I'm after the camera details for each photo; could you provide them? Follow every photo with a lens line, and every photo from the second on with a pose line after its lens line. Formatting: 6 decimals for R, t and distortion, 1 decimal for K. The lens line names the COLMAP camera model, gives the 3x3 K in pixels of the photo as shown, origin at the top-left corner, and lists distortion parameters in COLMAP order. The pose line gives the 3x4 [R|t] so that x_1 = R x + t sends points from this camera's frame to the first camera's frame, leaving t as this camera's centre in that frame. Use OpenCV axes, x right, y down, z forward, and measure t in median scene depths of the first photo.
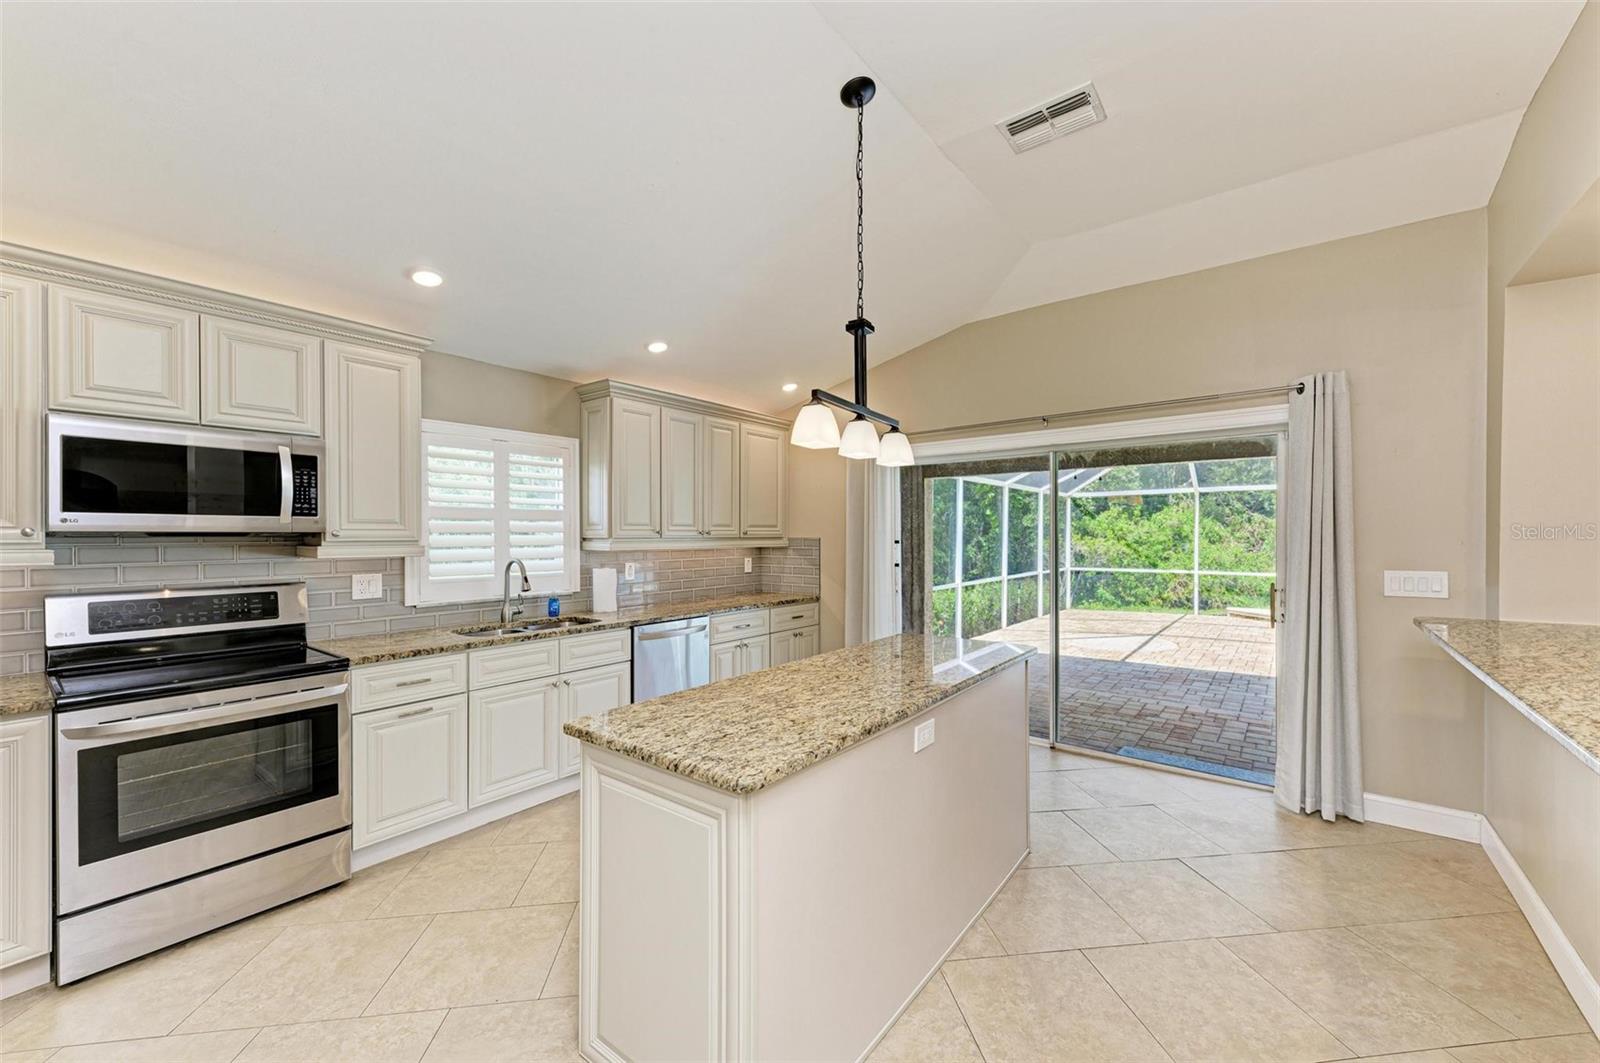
lens RADIAL K [[618.3, 0, 813.1], [0, 618.3, 539.7], [0, 0, 1]] dist [0.007106, -0.000343]
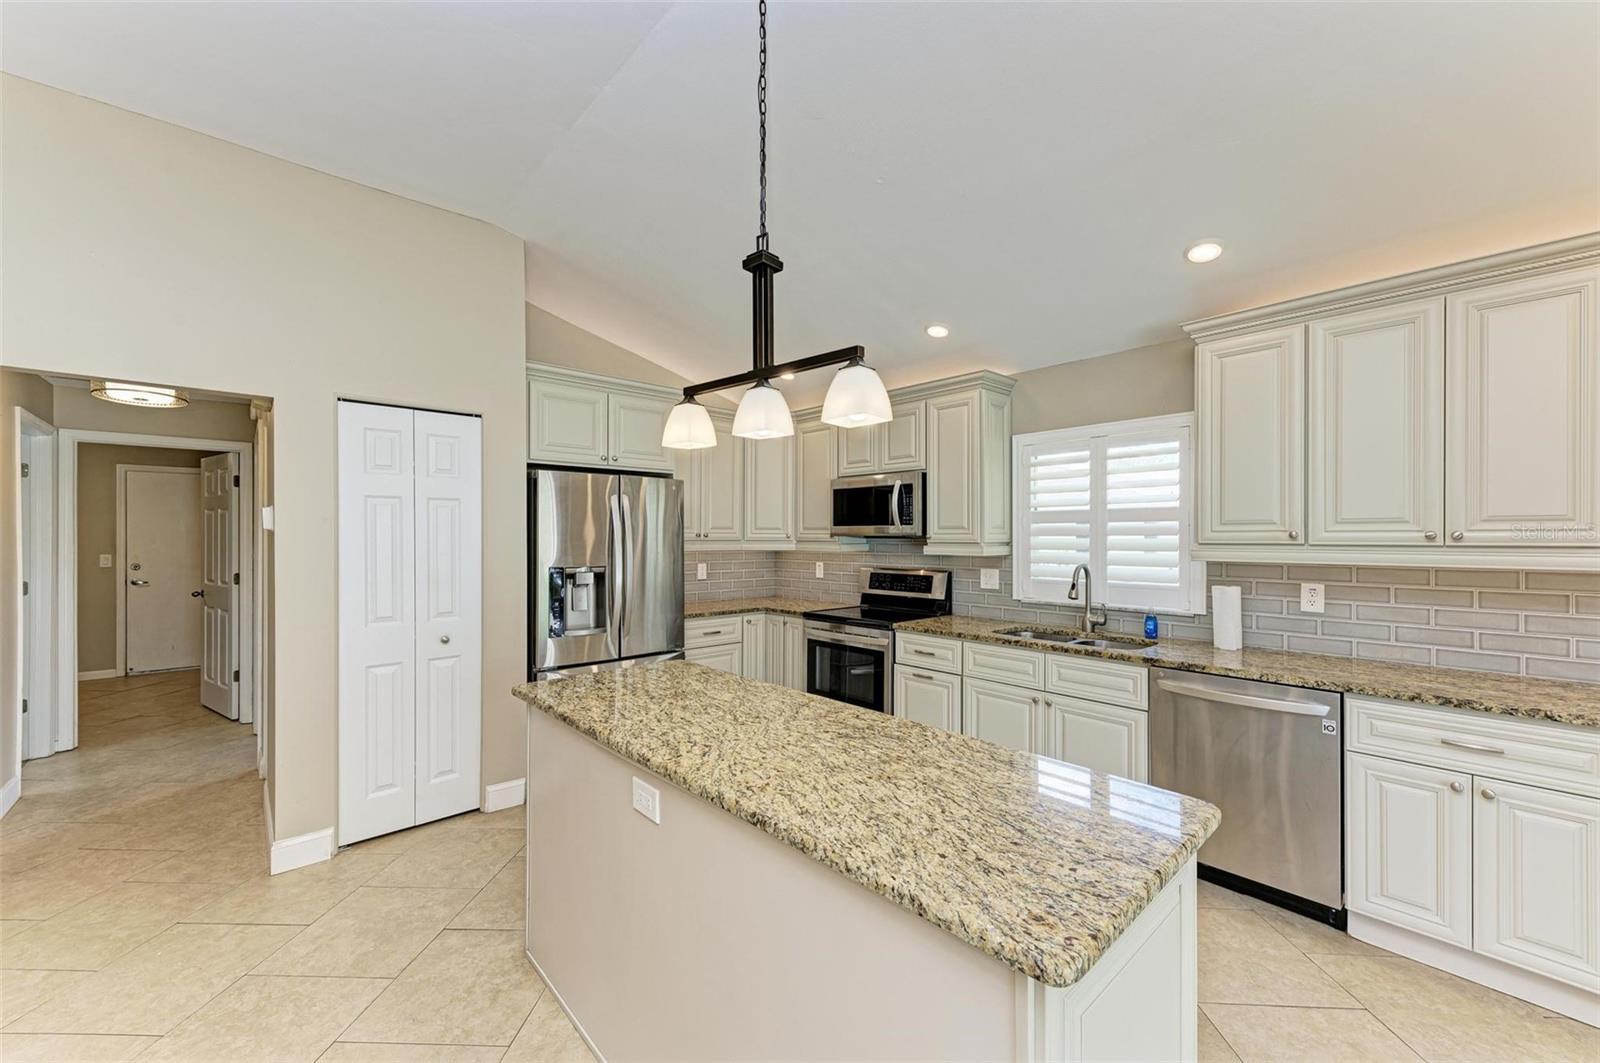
lens RADIAL K [[623.3, 0, 802.5], [0, 623.3, 537.2], [0, 0, 1]] dist [0.010408, -0.000485]
pose [[-0.176204, 0.001968, -0.984352, 0.695901], [-0.009526, 0.999948, 0.003705, -0.011725], [0.984308, 0.010030, -0.176176, 1.015521]]
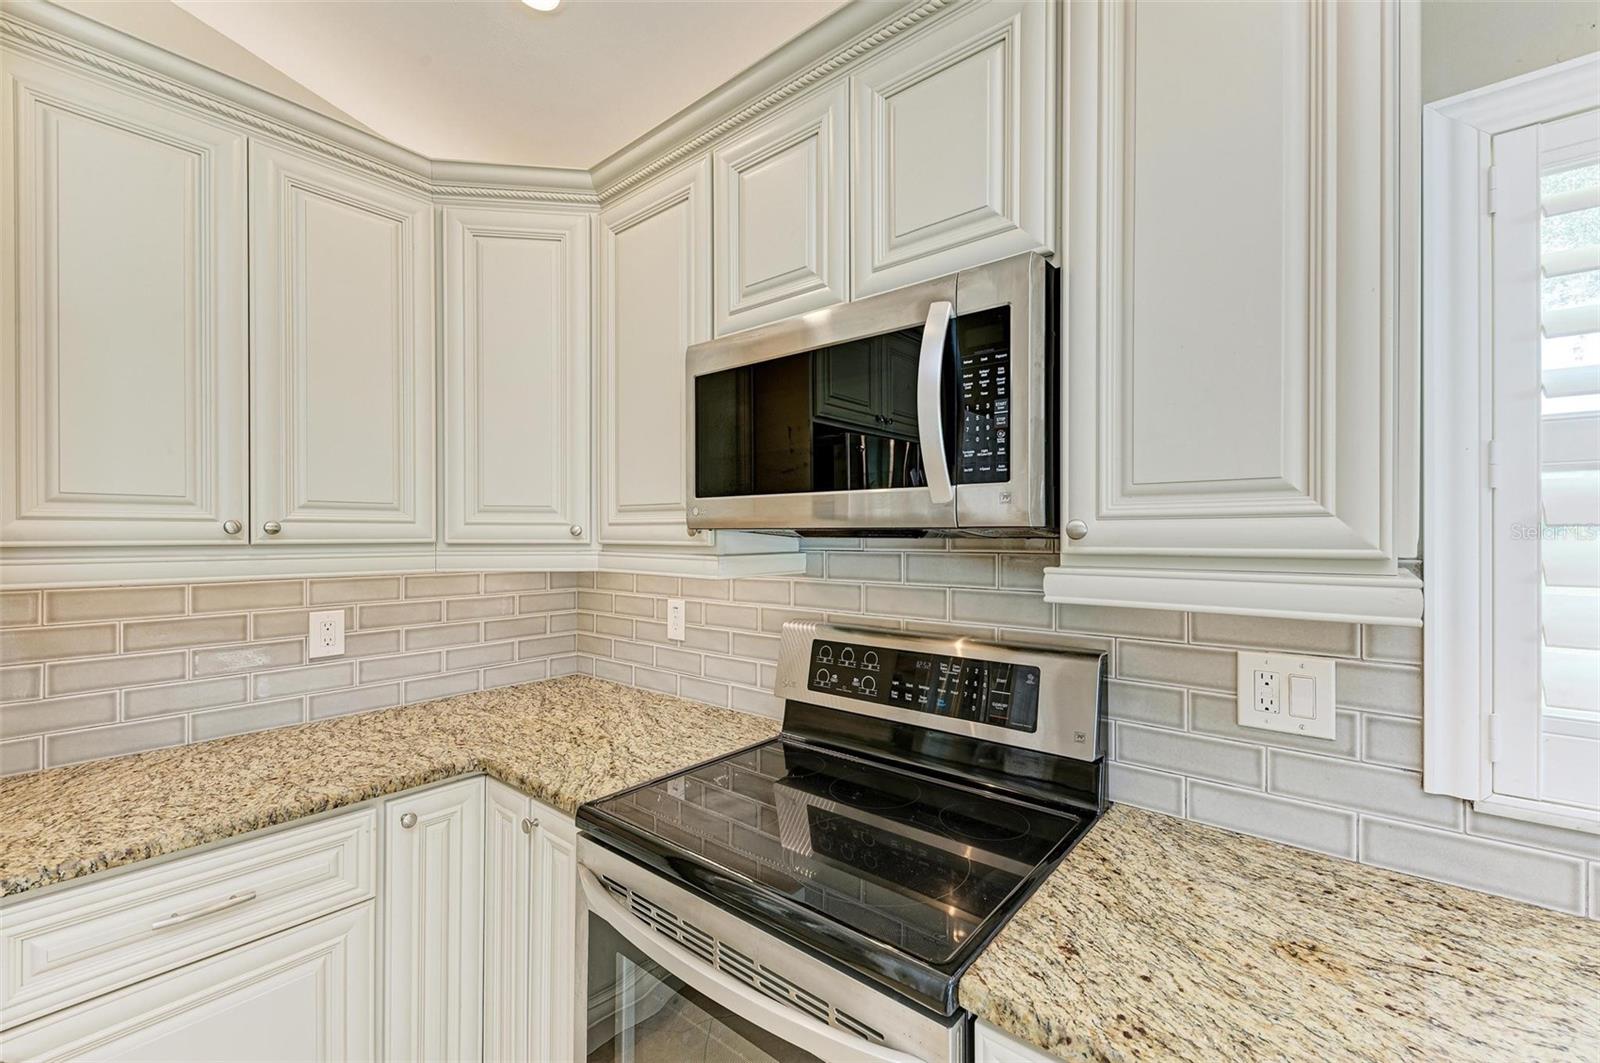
lens RADIAL K [[660.5, 0, 800.0], [0, 660.5, 531.5], [0, 0, 1]] dist [0.010804, 0.000007]
pose [[-0.046165, -0.000964, -0.998933, -0.432688], [-0.006882, 0.999976, -0.000647, -0.008309], [0.998910, 0.006845, -0.046170, 0.911917]]
